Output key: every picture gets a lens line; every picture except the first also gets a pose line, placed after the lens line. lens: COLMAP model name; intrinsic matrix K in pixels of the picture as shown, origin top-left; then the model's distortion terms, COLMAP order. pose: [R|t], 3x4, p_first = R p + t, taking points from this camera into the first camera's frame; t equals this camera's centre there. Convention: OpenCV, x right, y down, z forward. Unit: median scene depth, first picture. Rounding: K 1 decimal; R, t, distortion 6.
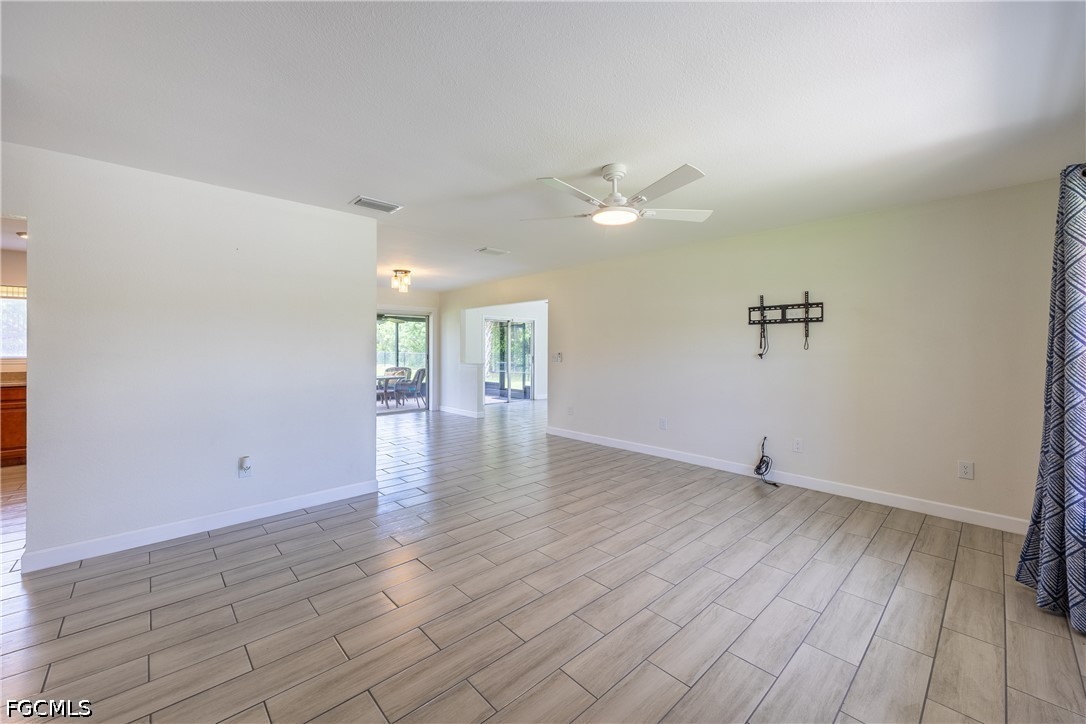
lens RADIAL K [[419.3, 0, 526.5], [0, 419.3, 358.7], [0, 0, 1]] dist [-0.002388, 0.000082]
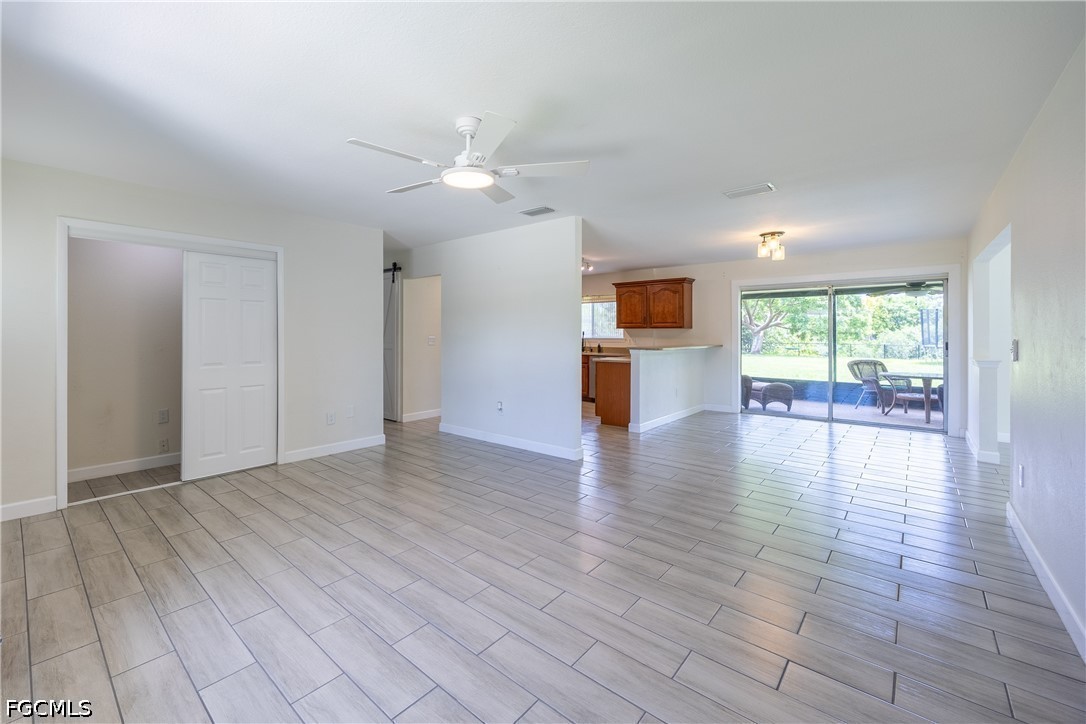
lens RADIAL K [[439.2, 0, 492.4], [0, 439.2, 336.5], [0, 0, 1]] dist [-0.001503, 0.000052]
pose [[0.108602, 0.005988, -0.994067, 0.857508], [-0.024743, 0.999688, 0.003319, -0.009431], [0.993777, 0.024236, 0.108716, 0.726035]]
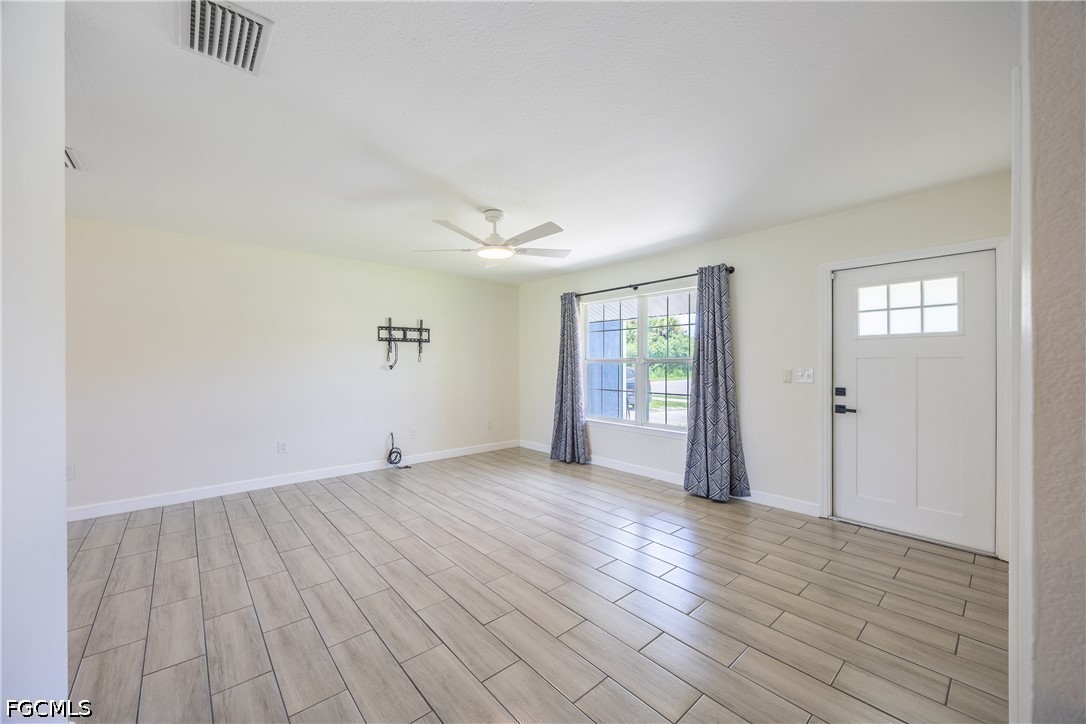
lens RADIAL K [[428.2, 0, 538.8], [0, 428.2, 355.7], [0, 0, 1]] dist [-0.001872, -0.000305]
pose [[0.000358, 0.022504, 0.999747, -0.803753], [0.027218, 0.999376, -0.022505, 0.000023], [-0.999629, 0.027219, -0.000255, 0.665377]]
